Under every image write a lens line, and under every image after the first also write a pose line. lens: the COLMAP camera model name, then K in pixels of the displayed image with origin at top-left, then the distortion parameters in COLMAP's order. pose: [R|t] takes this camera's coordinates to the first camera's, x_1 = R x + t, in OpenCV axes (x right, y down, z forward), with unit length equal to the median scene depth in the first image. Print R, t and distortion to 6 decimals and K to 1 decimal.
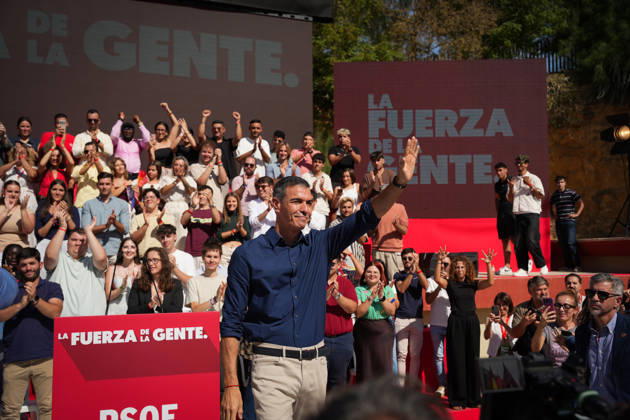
lens RADIAL K [[719.5, 0, 326.9], [0, 719.5, 209.8], [0, 0, 1]] dist [0.013554, 0.224803]
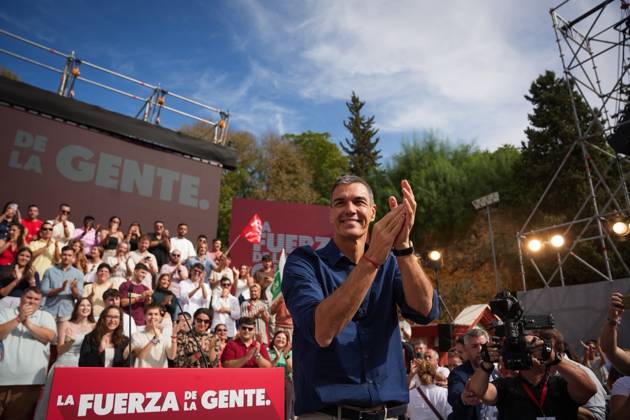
lens RADIAL K [[432.5, 0, 311.9], [0, 432.5, 217.4], [0, 0, 1]] dist [-0.184701, 0.142056]
pose [[0.955147, 0.102099, 0.277973, -0.262758], [-0.037837, 0.973068, -0.227394, 0.088936], [-0.293704, 0.206677, 0.933286, 0.556165]]
